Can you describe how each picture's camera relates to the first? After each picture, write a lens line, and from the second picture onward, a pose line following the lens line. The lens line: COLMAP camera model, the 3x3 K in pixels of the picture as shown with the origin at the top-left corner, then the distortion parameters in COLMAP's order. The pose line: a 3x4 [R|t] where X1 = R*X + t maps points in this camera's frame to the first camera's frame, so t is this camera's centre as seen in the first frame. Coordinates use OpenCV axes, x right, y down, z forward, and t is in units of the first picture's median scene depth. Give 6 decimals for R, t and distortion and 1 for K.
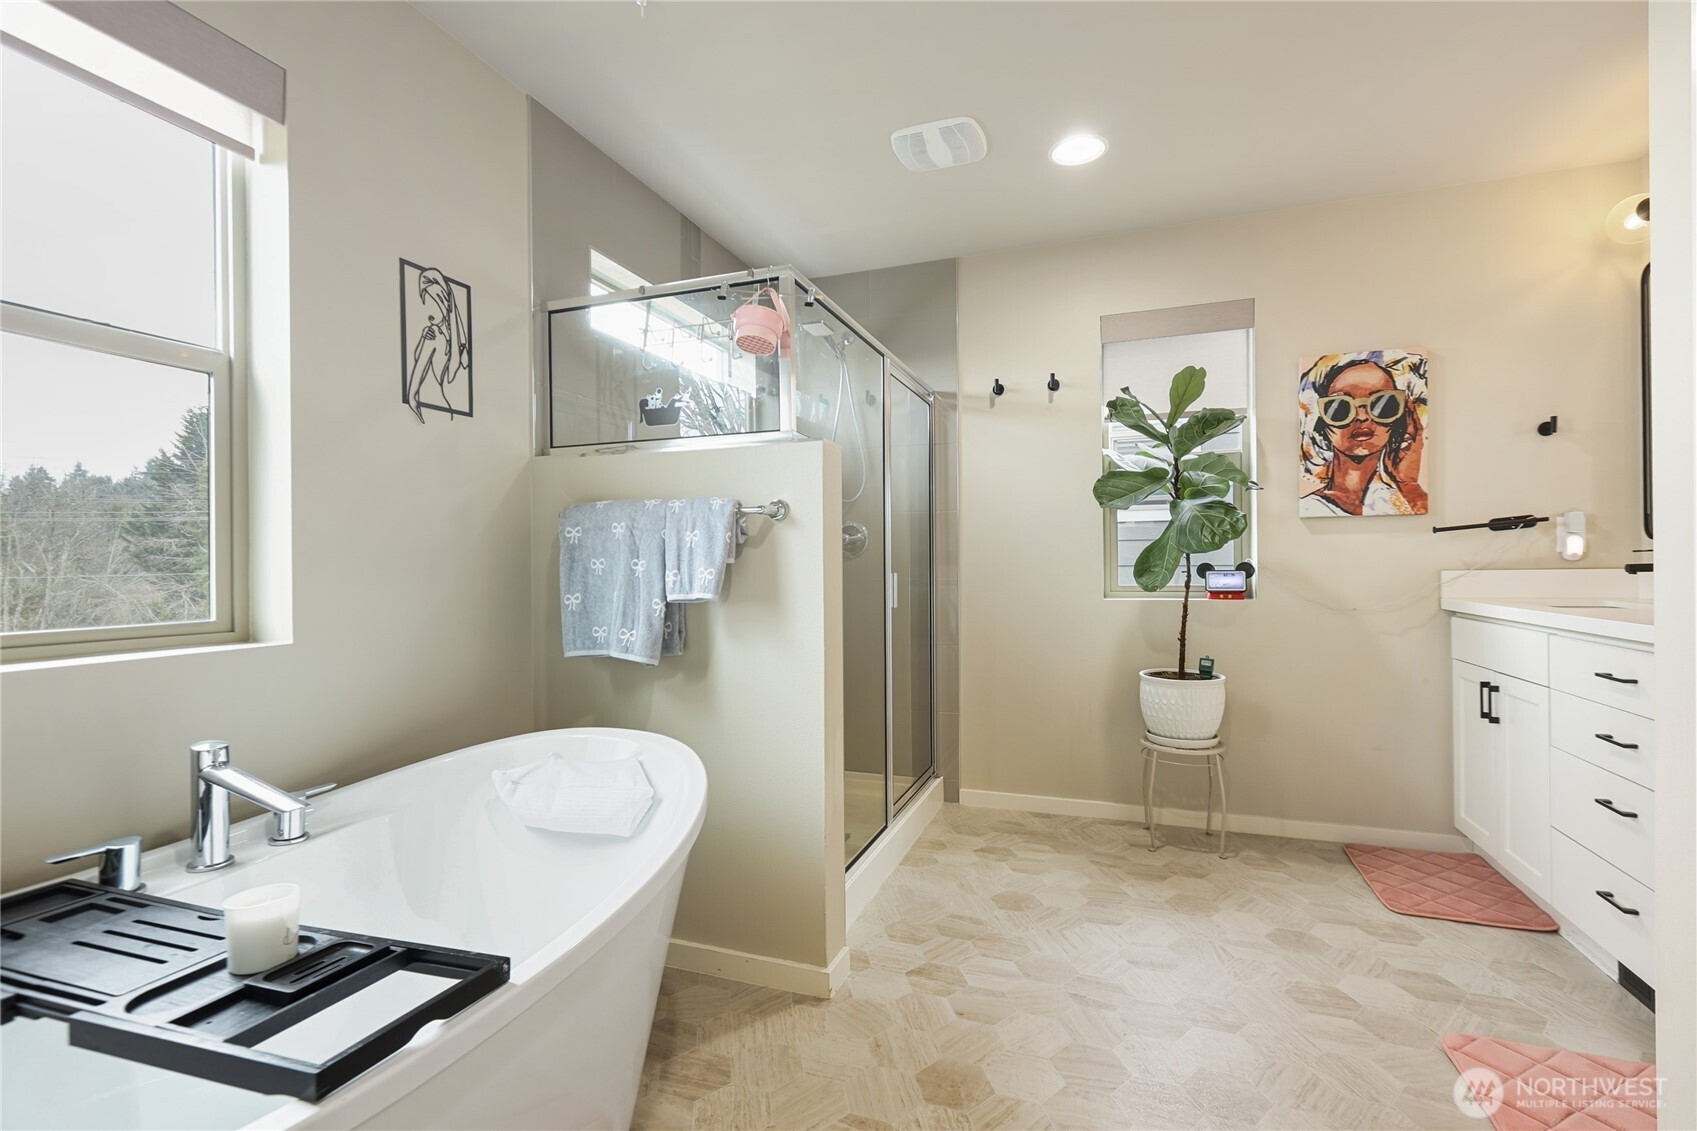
lens RADIAL K [[779.9, 0, 859.7], [0, 779.9, 570.1], [0, 0, 1]] dist [0.003831, -0.003268]
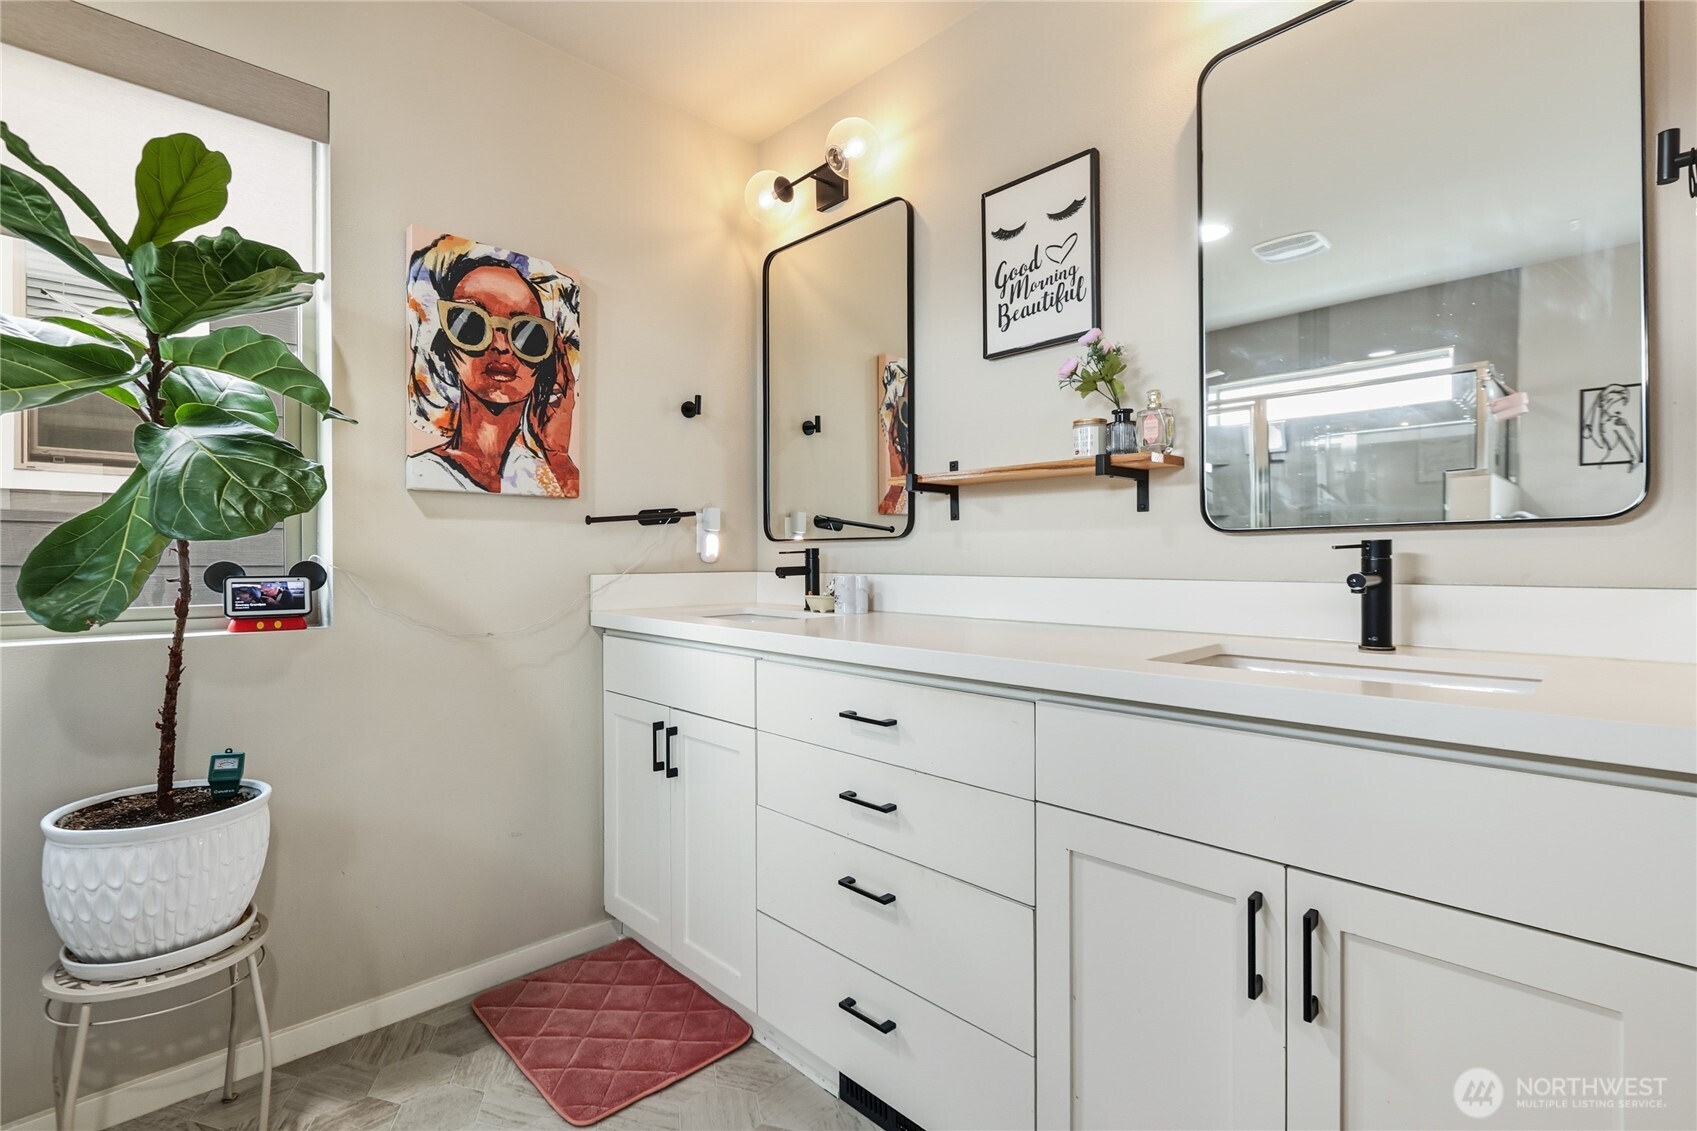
lens RADIAL K [[779.9, 0, 851.2], [0, 779.9, 561.6], [0, 0, 1]] dist [0.003831, -0.003268]
pose [[0.449773, 0.009042, 0.893097, 0.186676], [0.001463, 0.999940, -0.010860, -0.003660], [-0.893142, 0.006191, 0.449733, 0.440899]]
